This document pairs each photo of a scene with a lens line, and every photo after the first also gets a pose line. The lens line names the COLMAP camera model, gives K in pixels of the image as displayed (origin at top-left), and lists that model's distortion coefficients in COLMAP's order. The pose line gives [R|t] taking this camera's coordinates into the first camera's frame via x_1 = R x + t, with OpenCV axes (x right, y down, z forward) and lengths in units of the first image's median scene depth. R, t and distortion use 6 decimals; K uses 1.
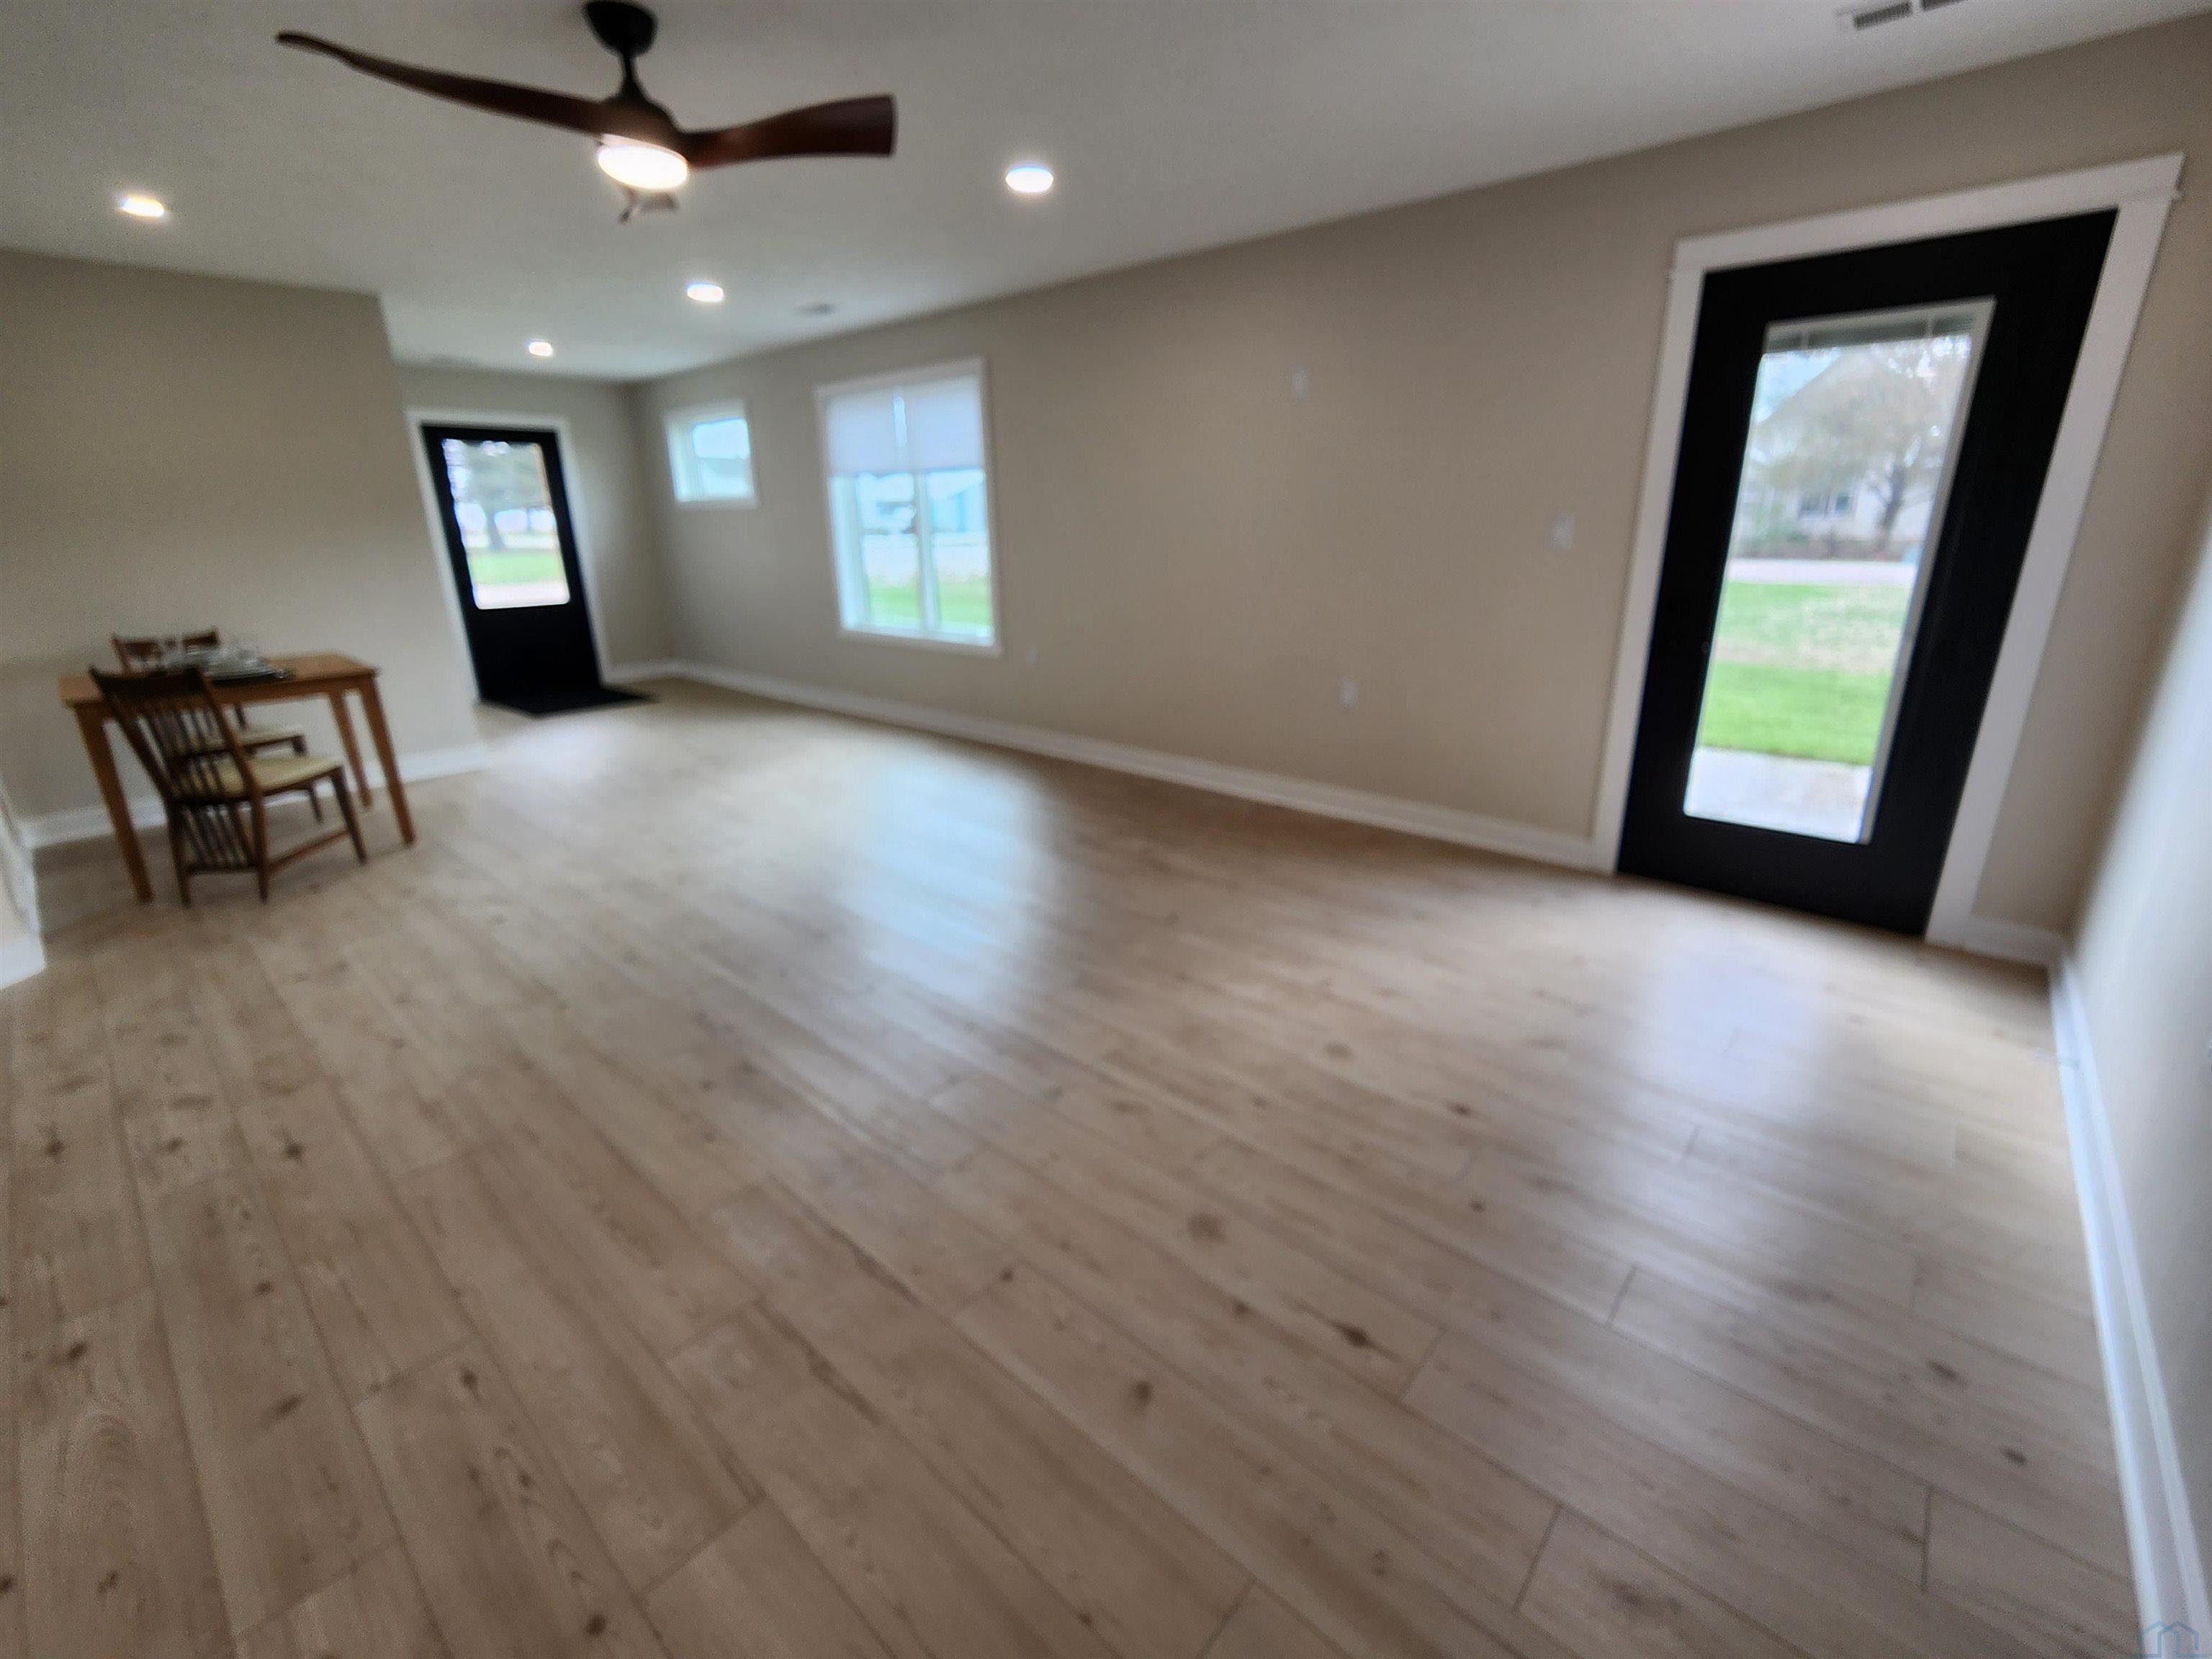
lens RADIAL K [[931.7, 0, 1135.1], [0, 931.7, 812.0], [0, 0, 1]] dist [0.000339, -0.003492]
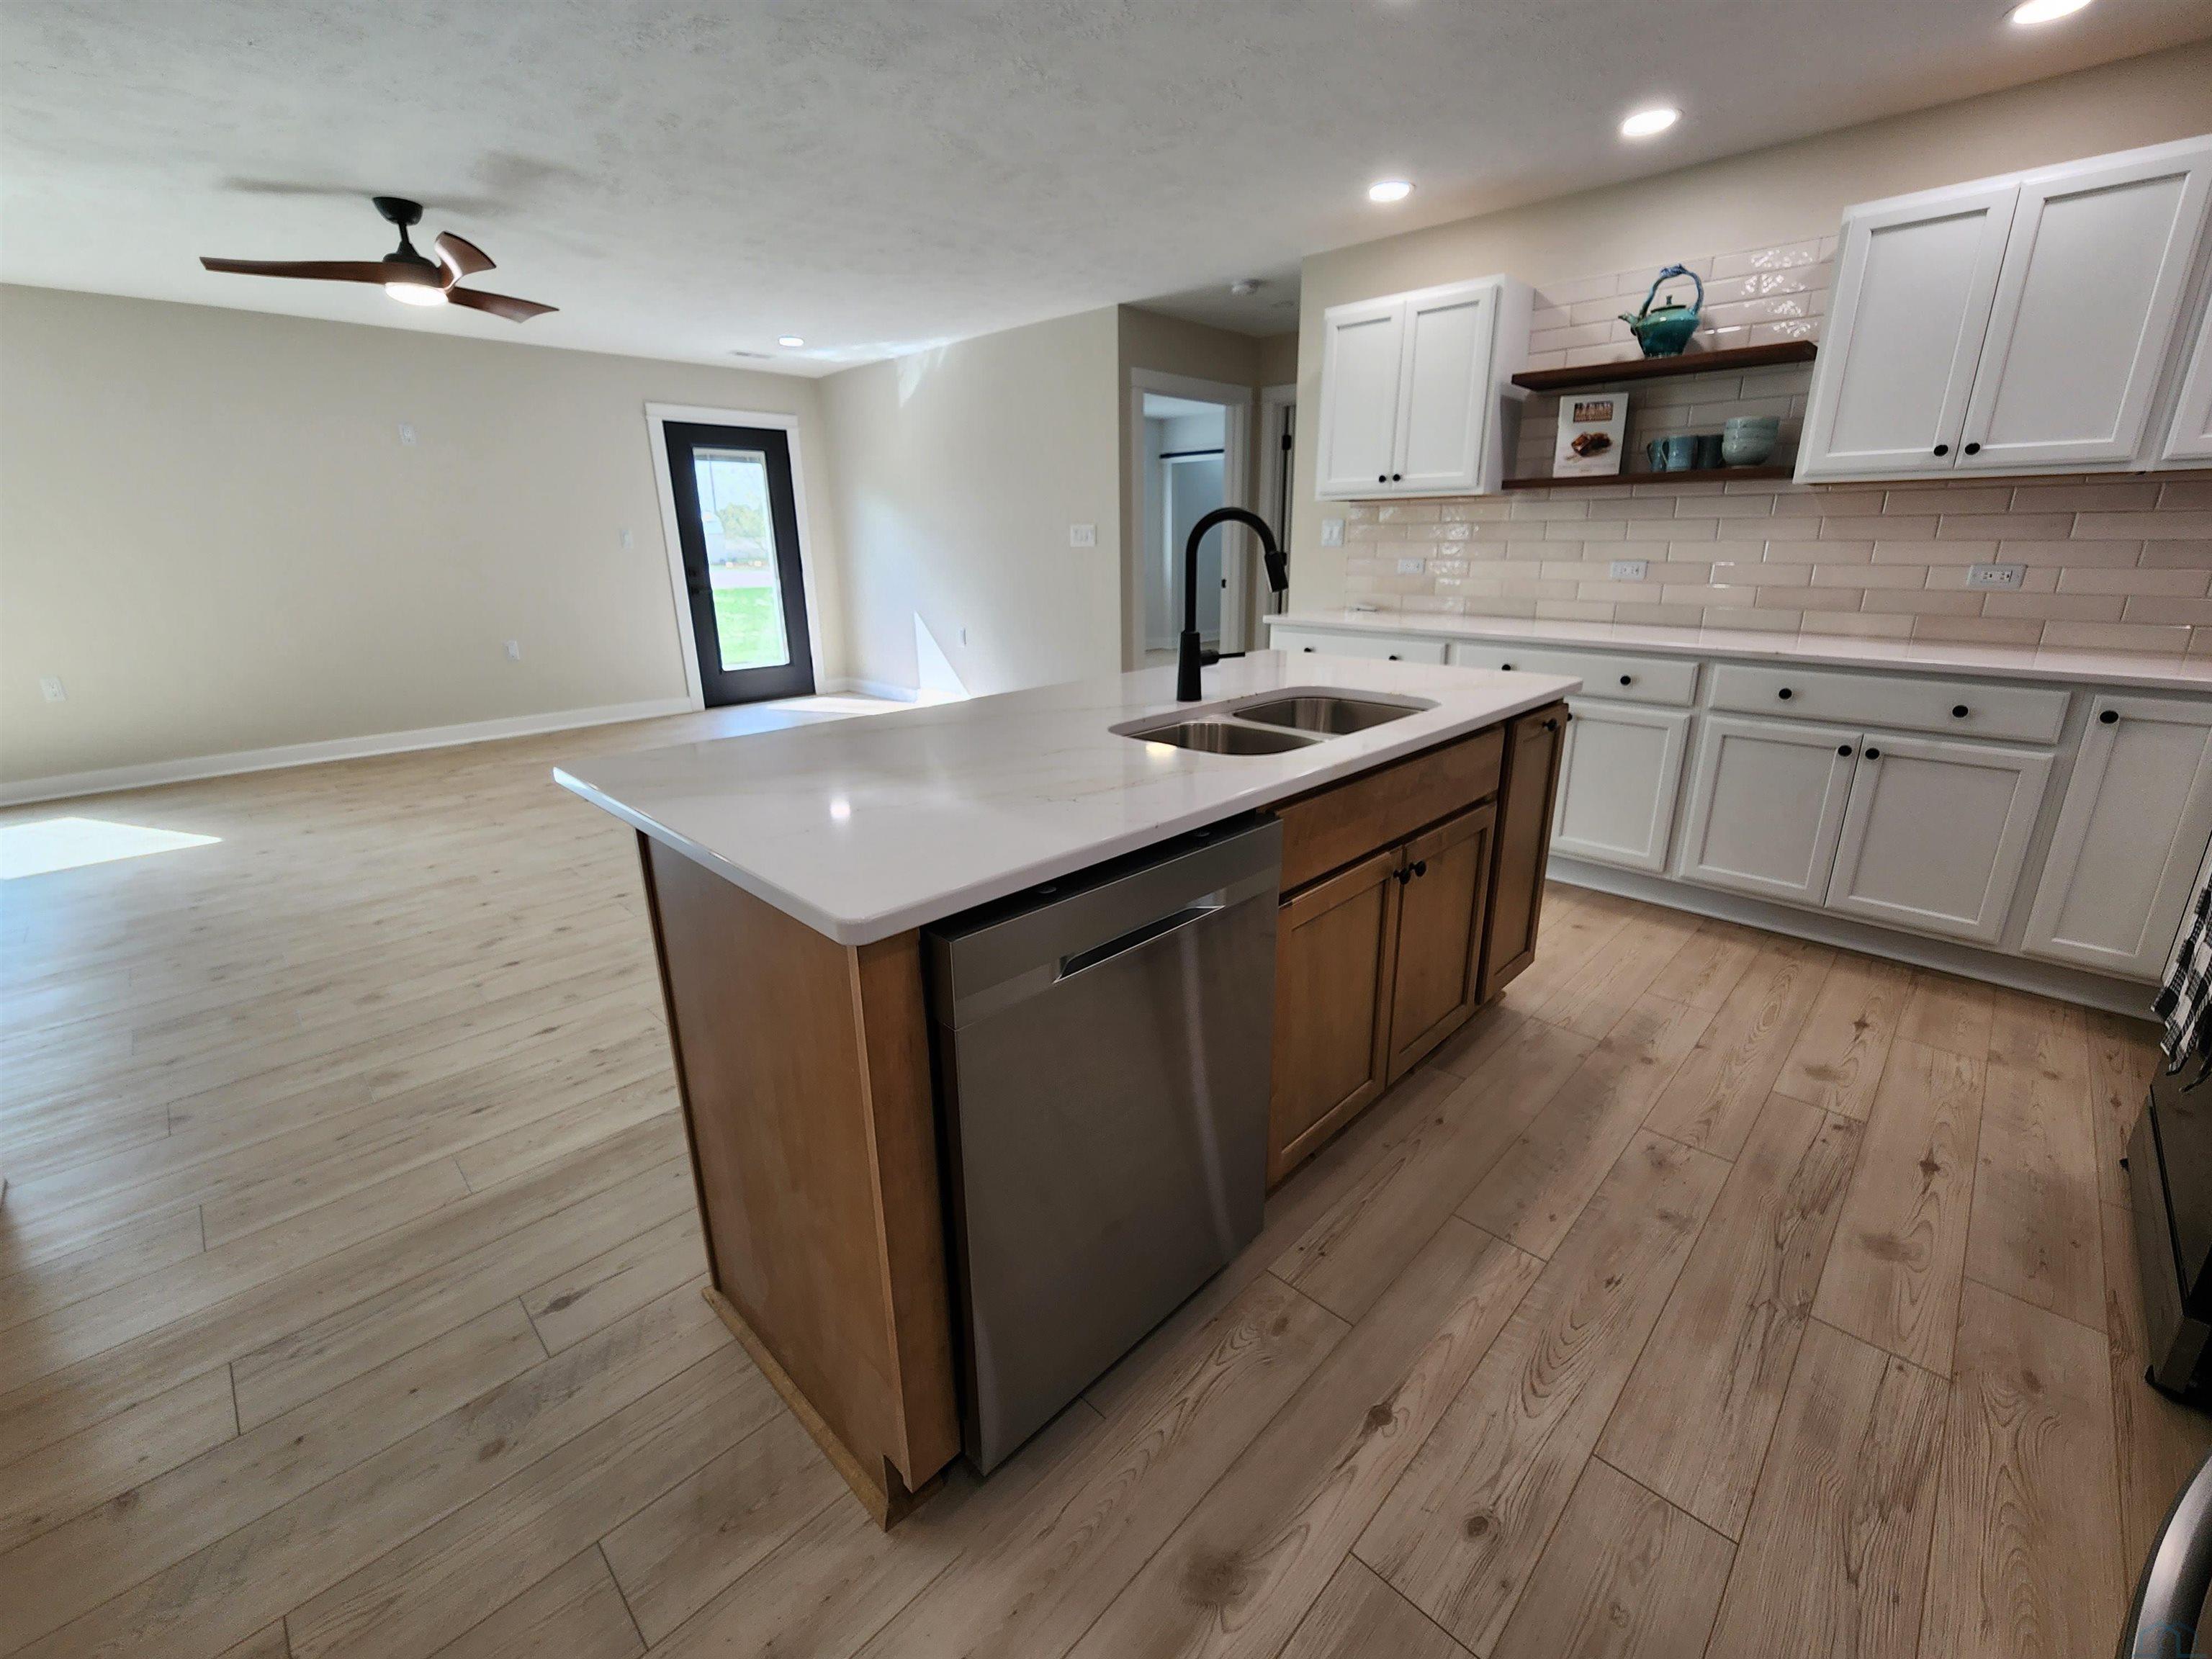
lens RADIAL K [[910.0, 0, 1128.2], [0, 910.0, 809.8], [0, 0, 1]] dist [0.003534, -0.003162]
pose [[0.054734, -0.279108, 0.958699, -1.883292], [0.307379, 0.918222, 0.249775, 0.077942], [-0.950012, 0.281012, 0.136049, -0.094225]]
